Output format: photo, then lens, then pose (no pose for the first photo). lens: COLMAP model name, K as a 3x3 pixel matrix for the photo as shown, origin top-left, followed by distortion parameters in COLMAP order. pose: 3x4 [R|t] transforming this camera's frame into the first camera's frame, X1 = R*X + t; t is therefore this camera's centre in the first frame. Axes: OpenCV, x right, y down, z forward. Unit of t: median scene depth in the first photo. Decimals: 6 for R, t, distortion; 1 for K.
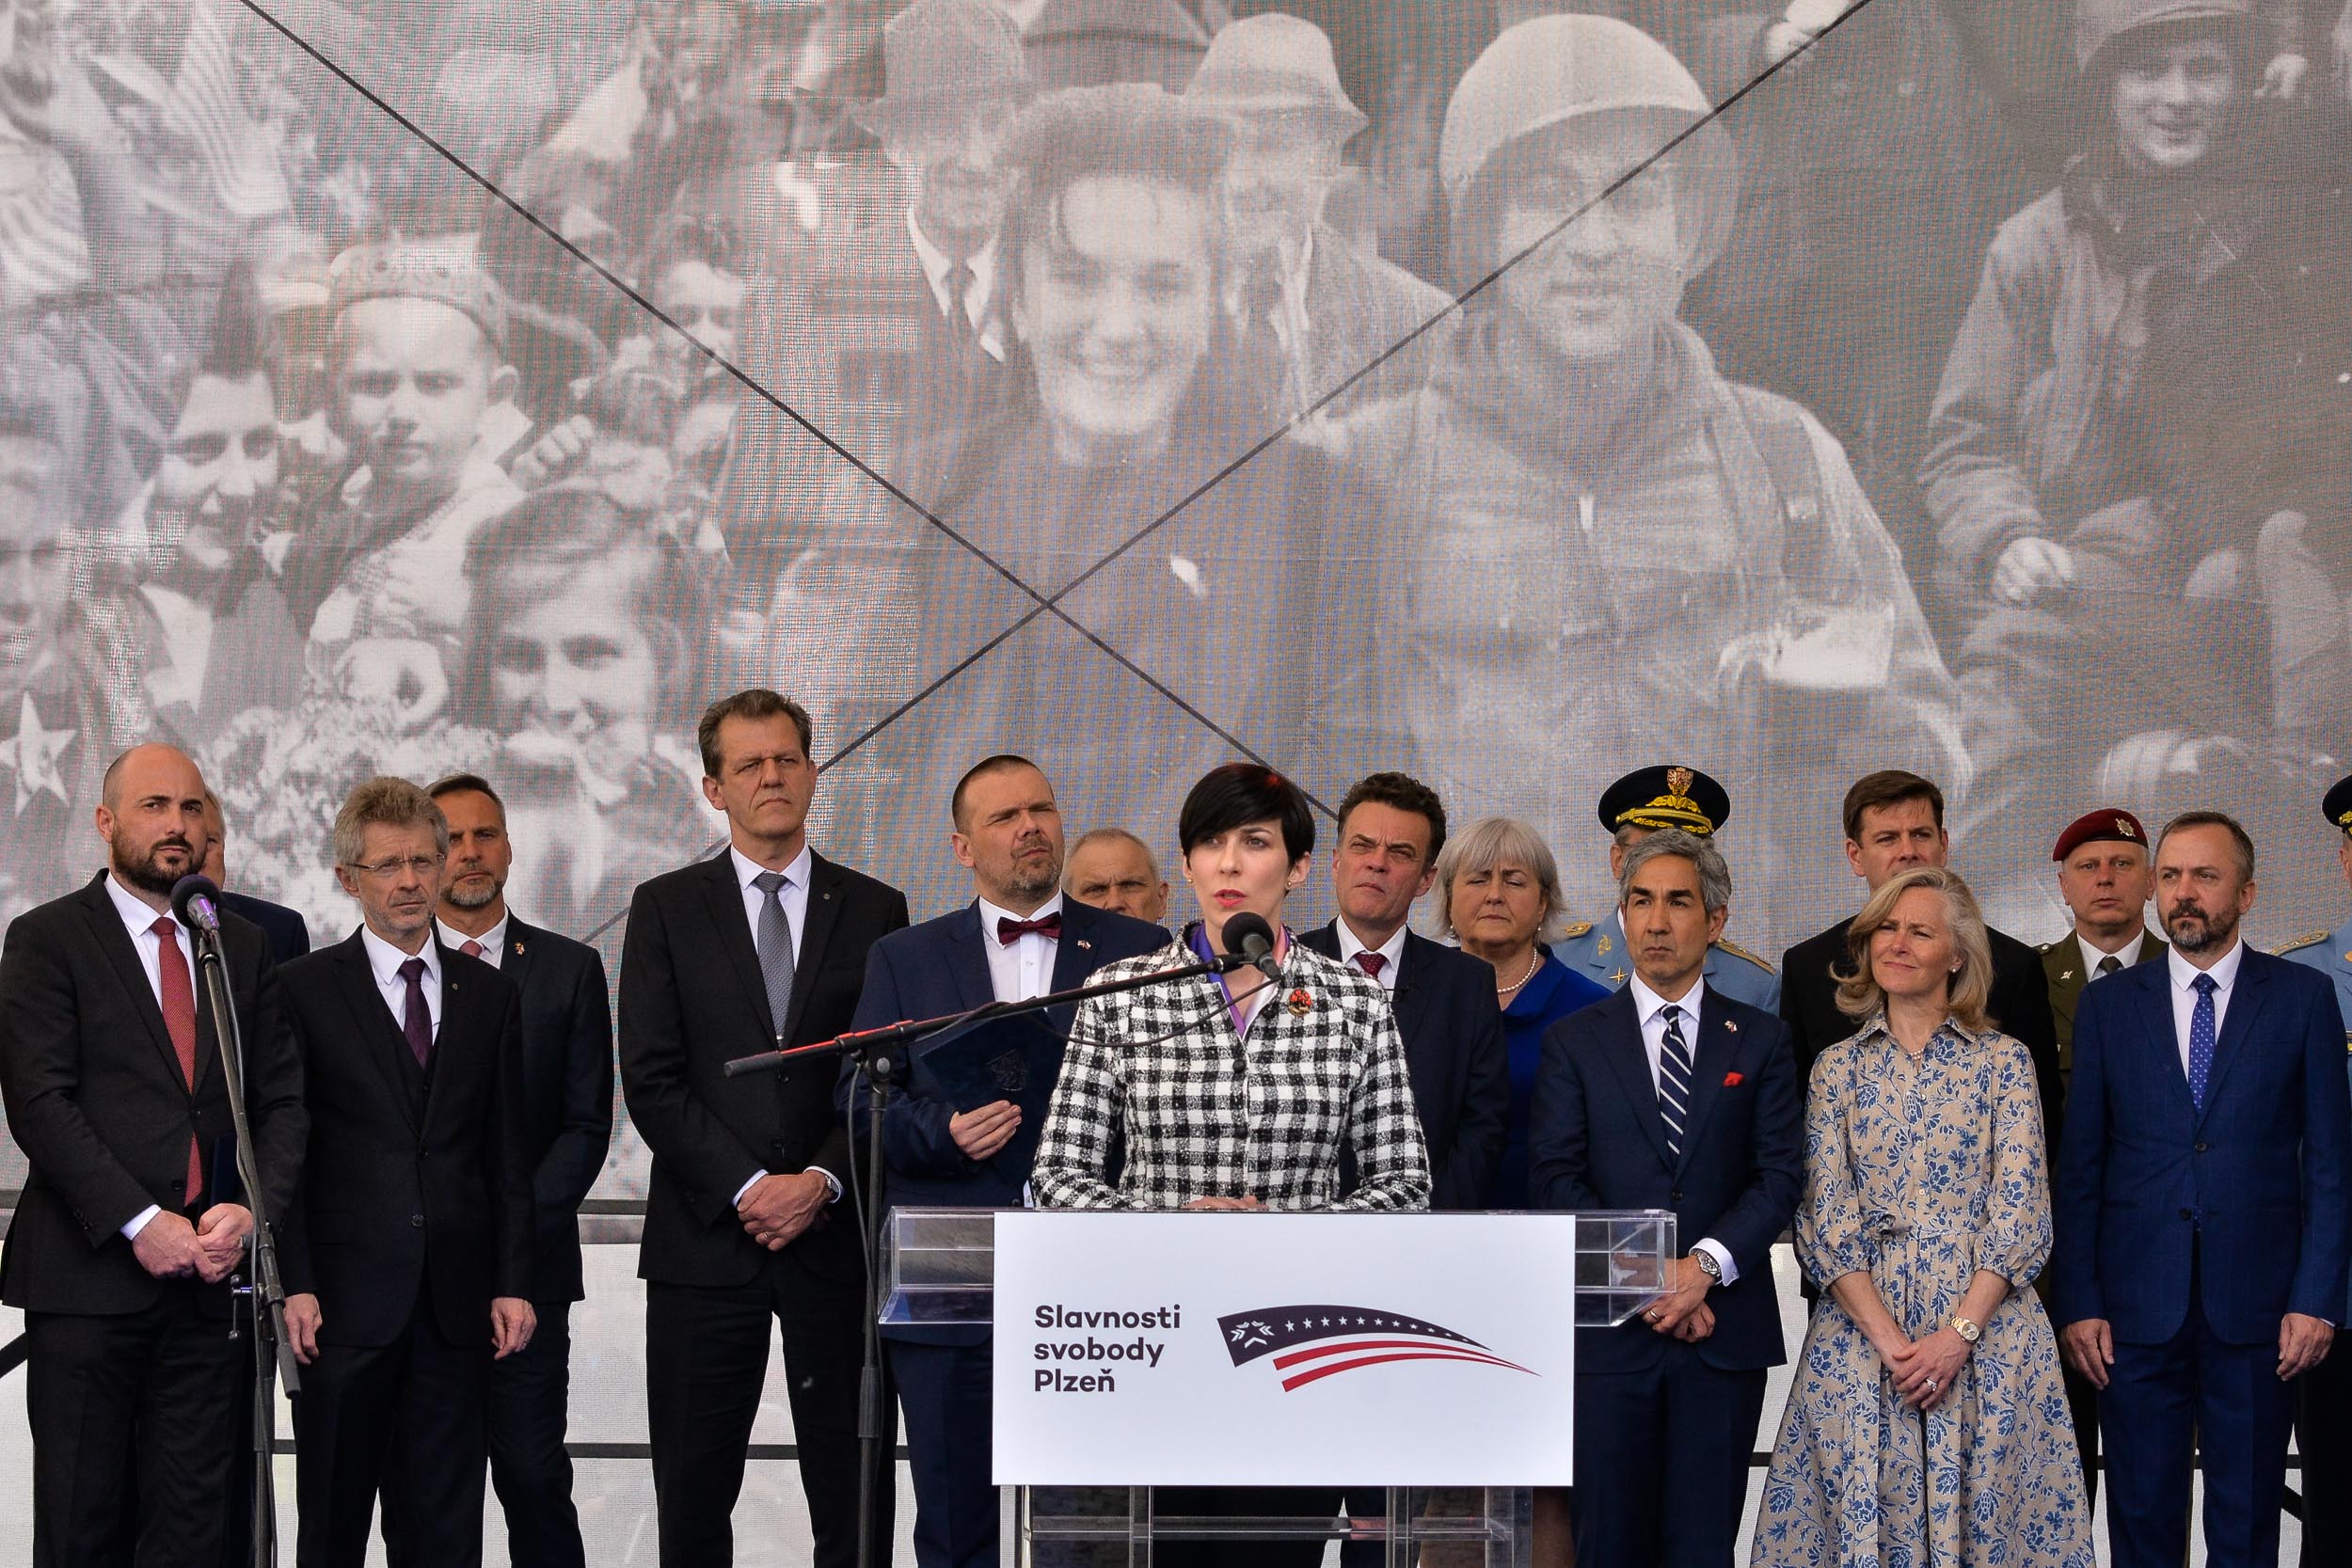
lens RADIAL K [[7323.0, 0, 1177.9], [0, 7323.0, 784.3], [0, 0, 1]] dist [-0.218241, 0.000000]
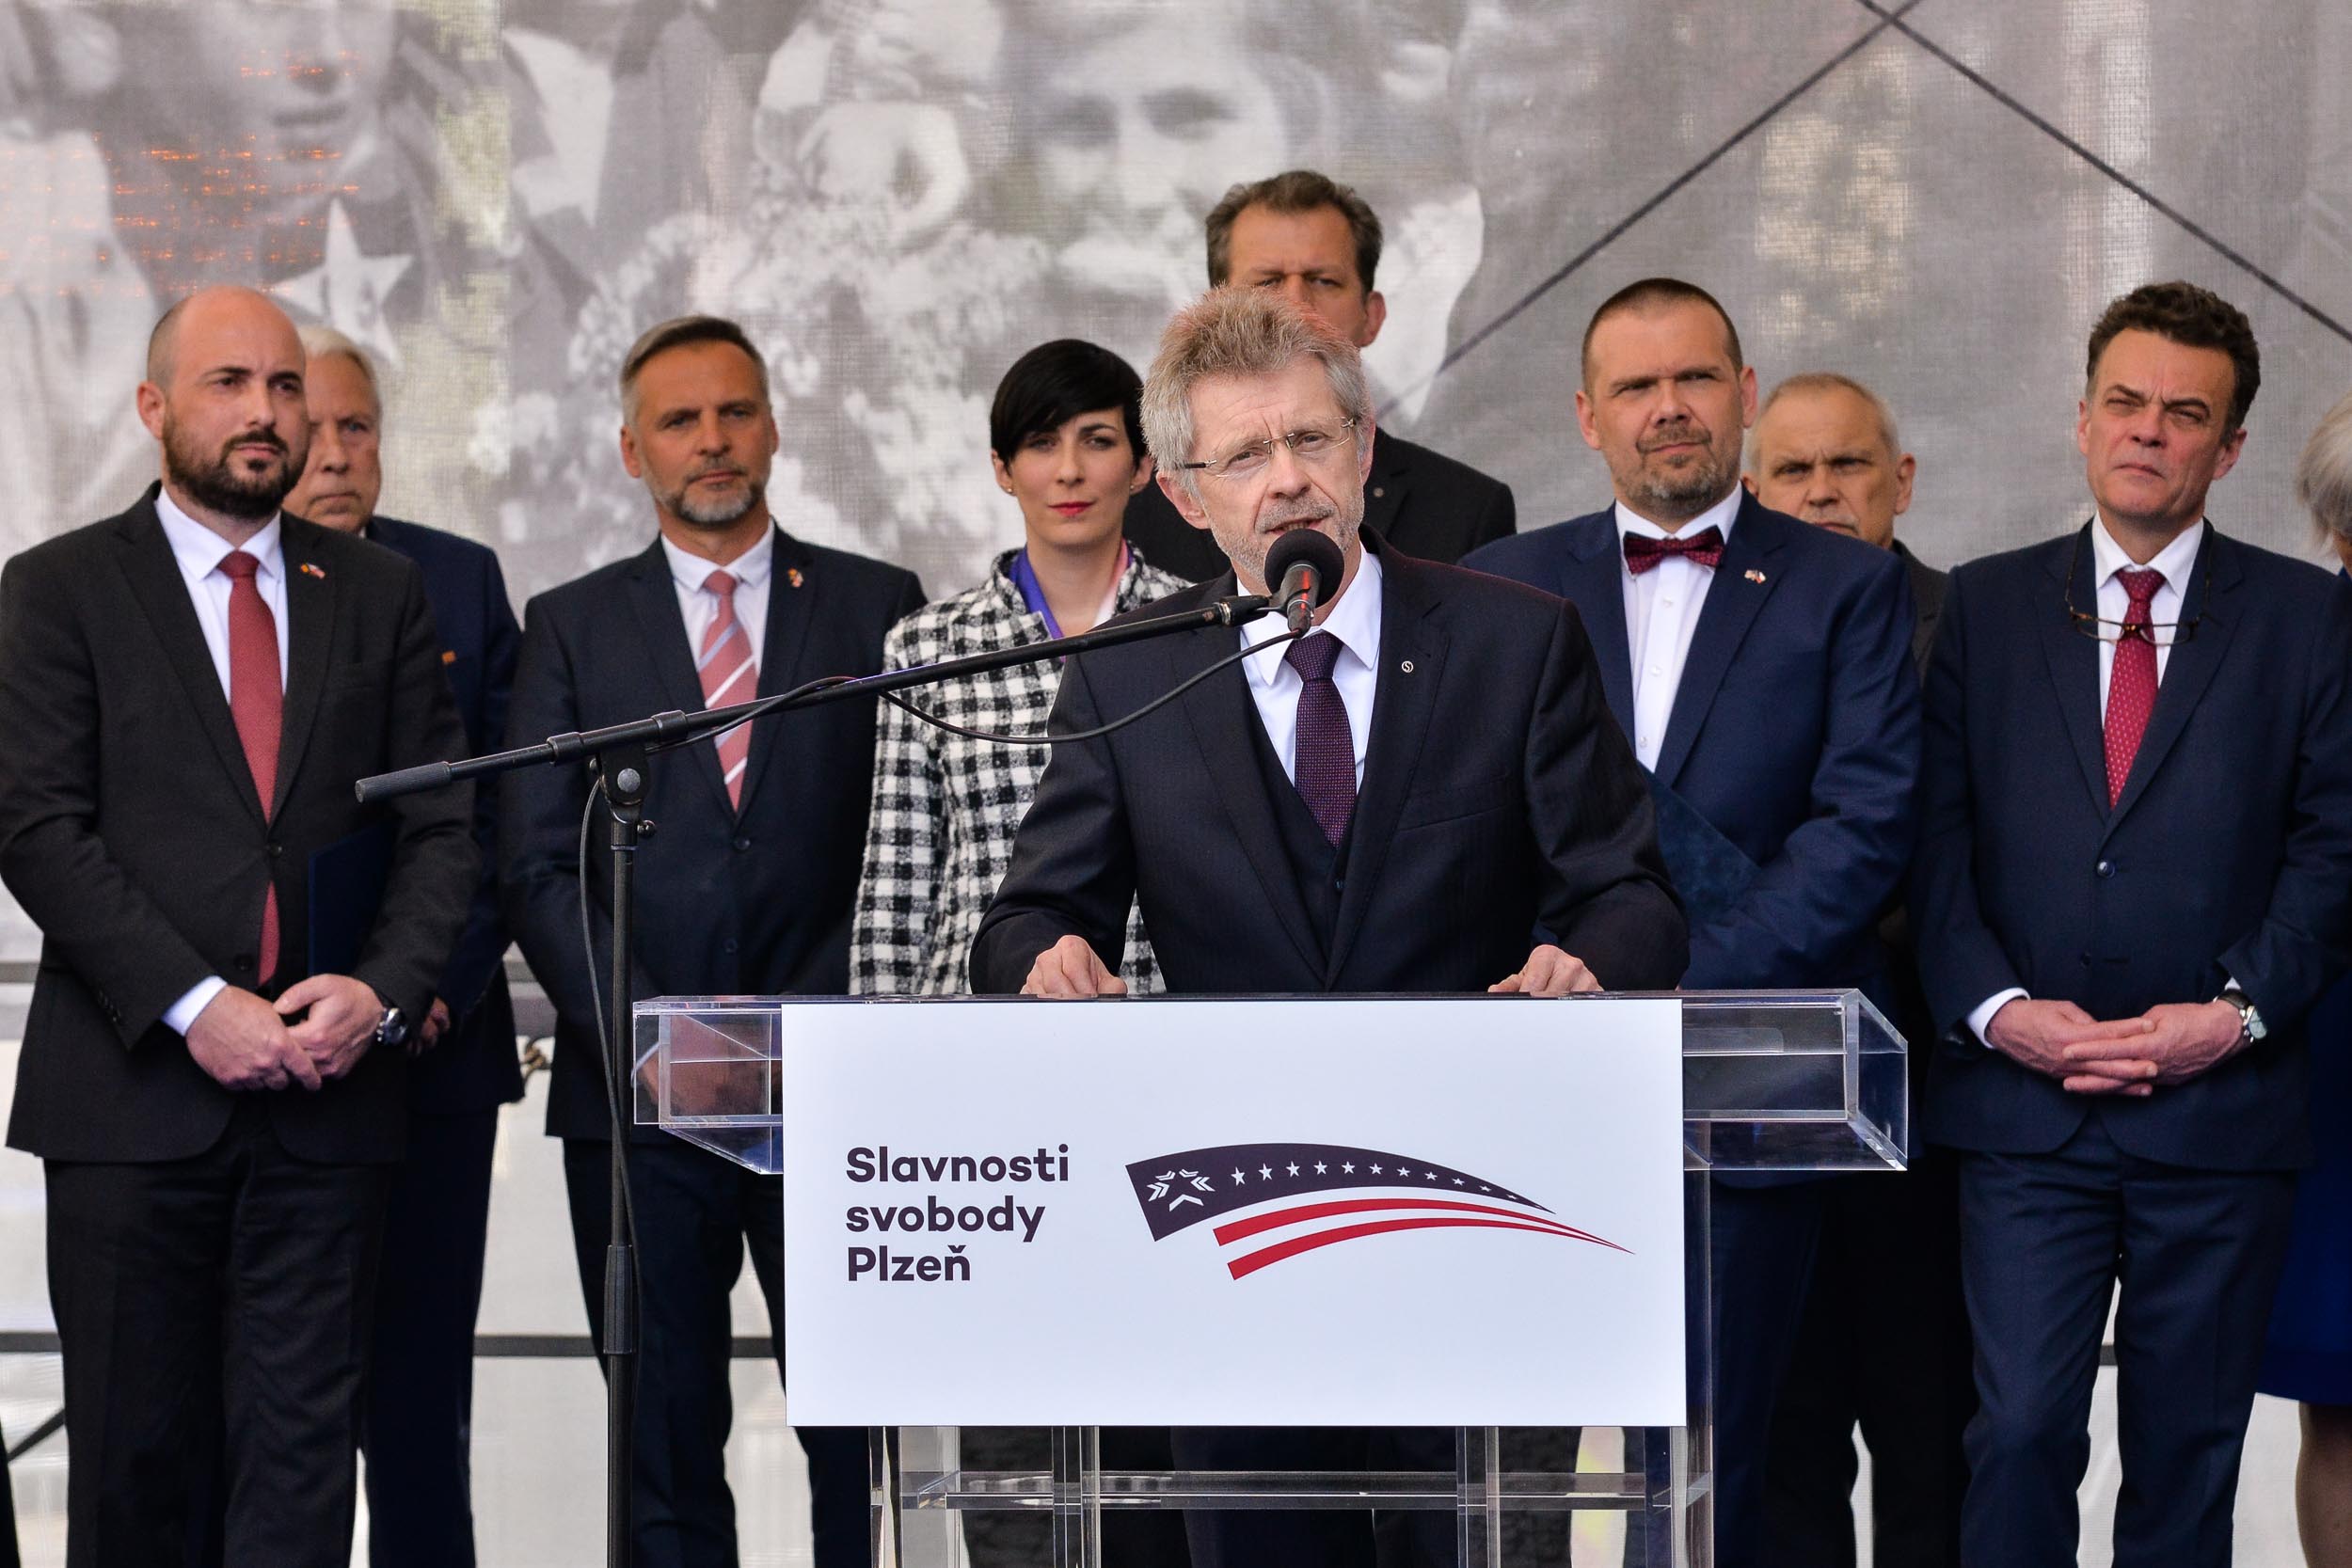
lens RADIAL K [[11502.0, 0, 1175.4], [0, 11502.0, 785.1], [0, 0, 1]] dist [-0.487662, 0.000000]
pose [[0.973722, -0.015689, -0.227199, 0.162406], [0.025947, 0.998771, 0.042236, -0.001938], [0.226257, -0.047021, 0.972932, 0.013909]]
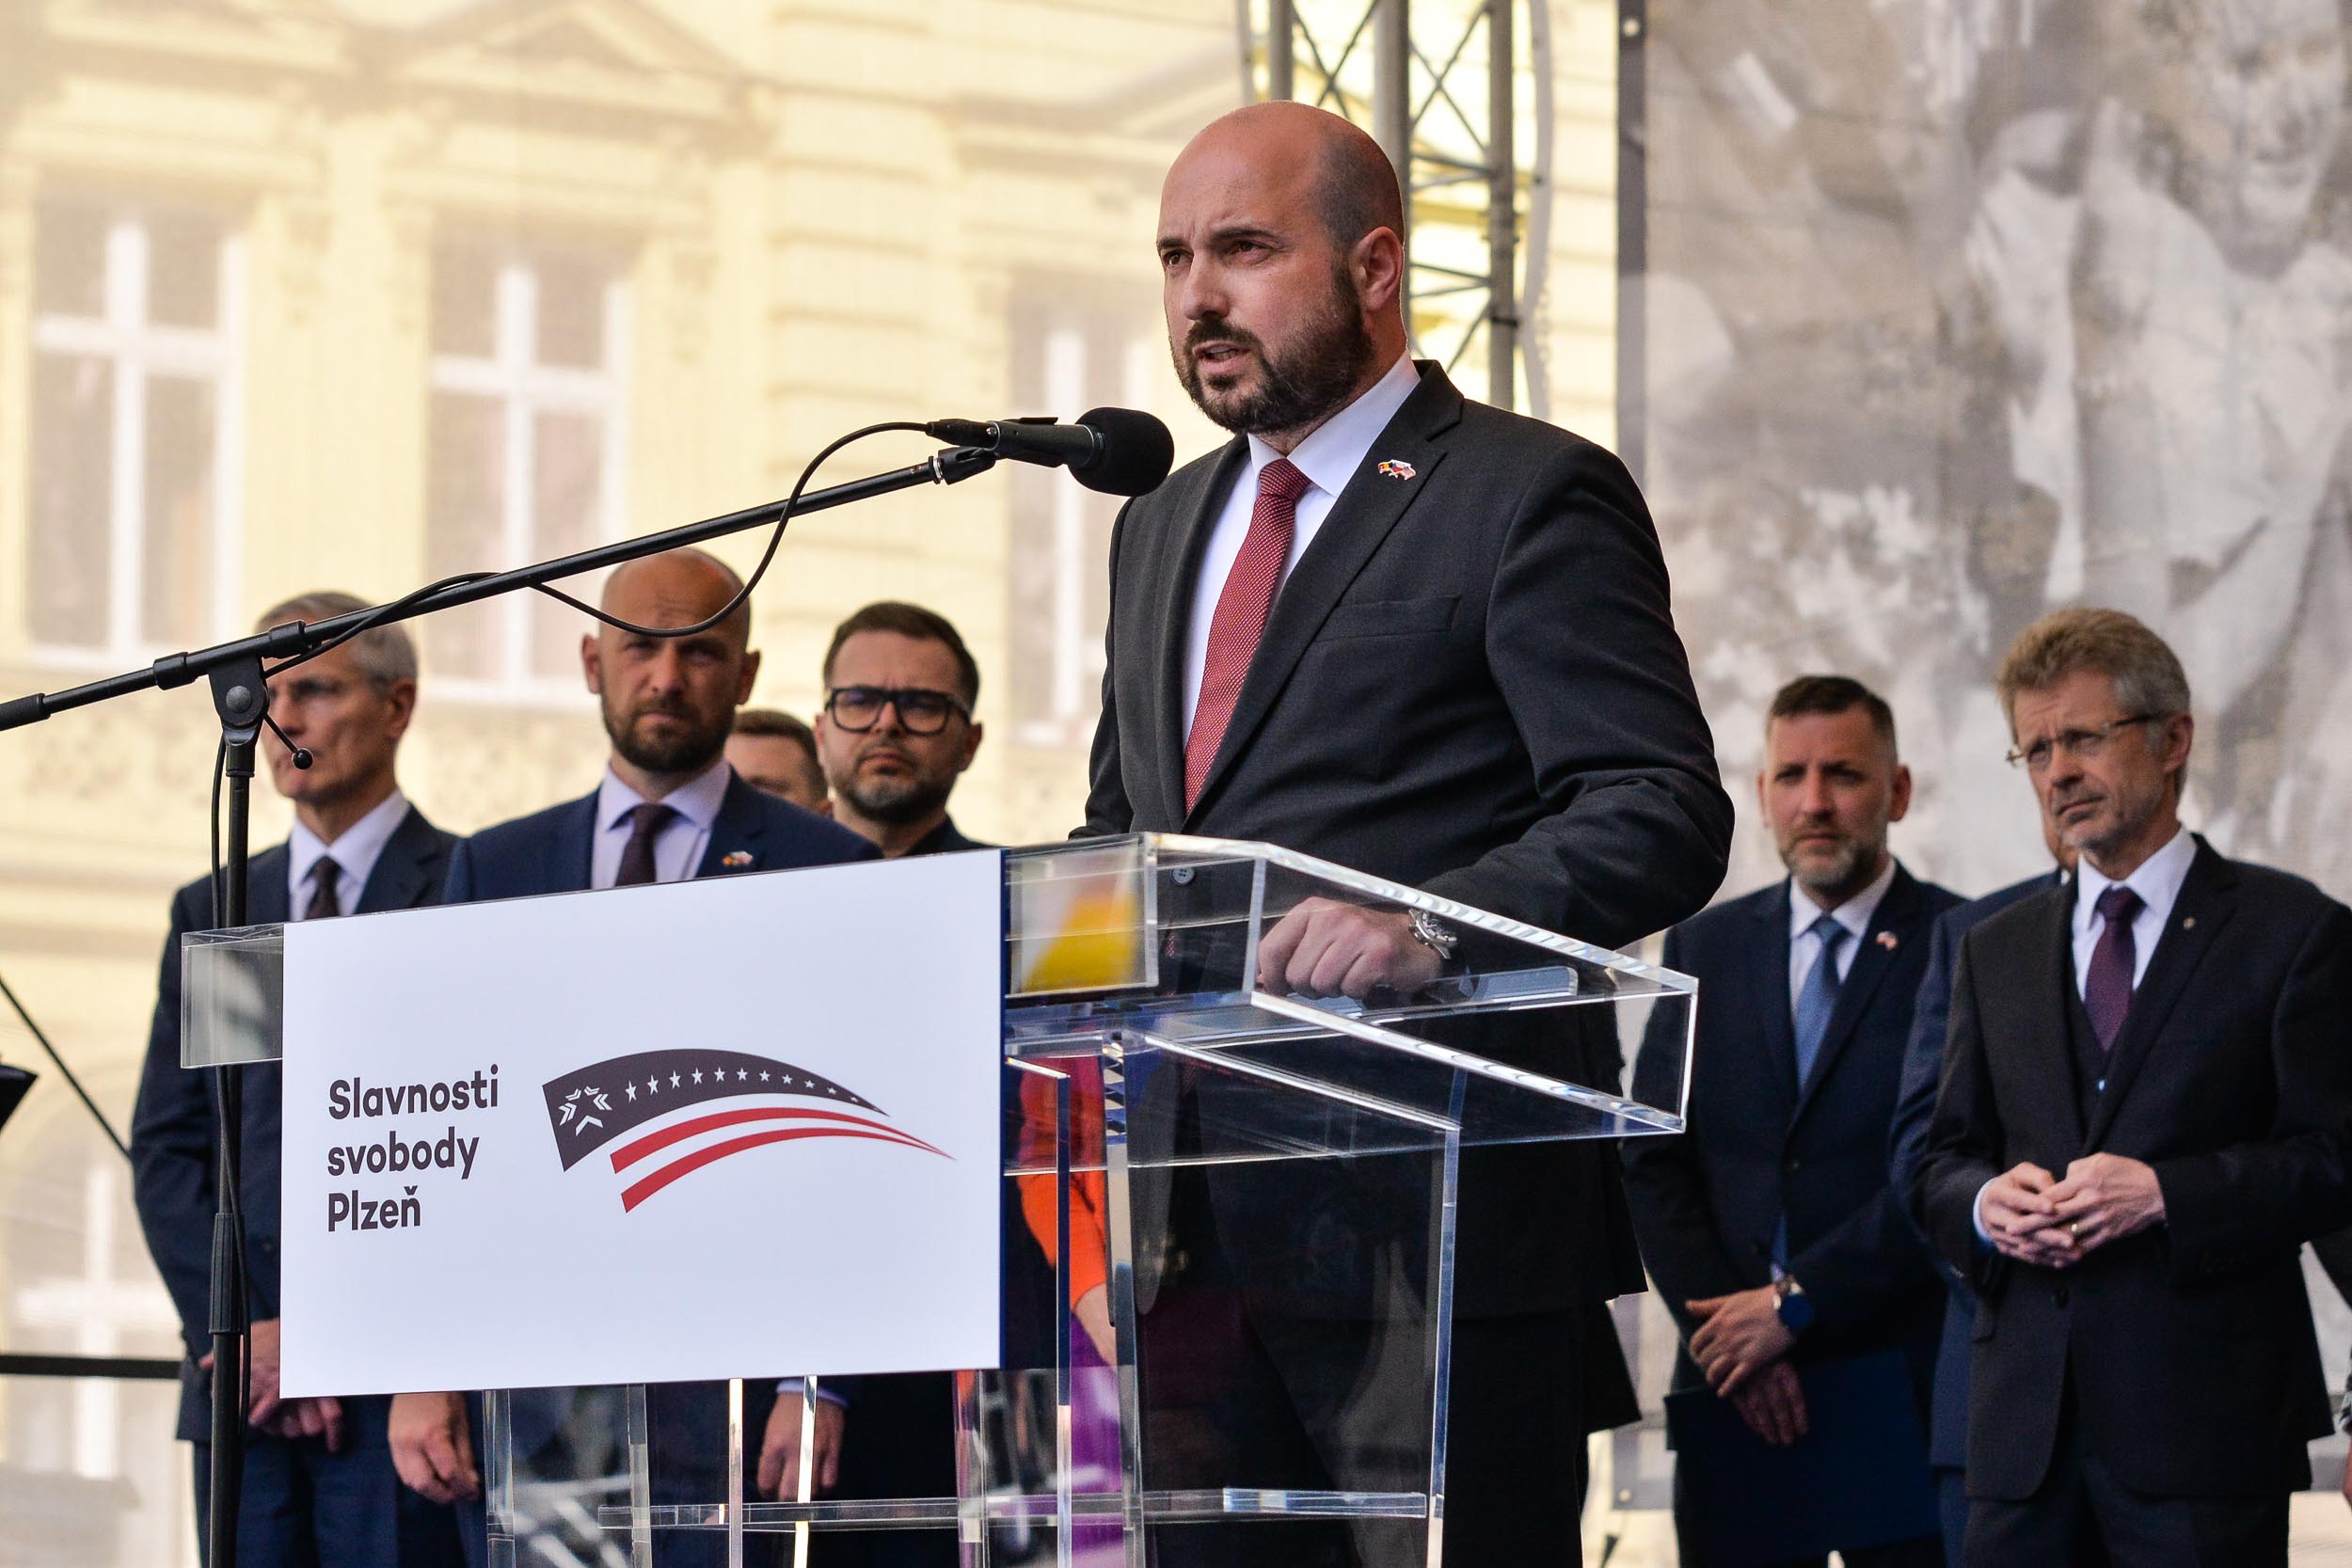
lens RADIAL K [[8340.4, 0, 1173.2], [0, 8340.4, 770.4], [0, 0, 1]] dist [0.572878, 0.000000]
pose [[0.671064, -0.091769, -0.735698, 0.349362], [0.027116, 0.994684, -0.099341, 0.077520], [0.740904, 0.046715, 0.669985, 0.408482]]
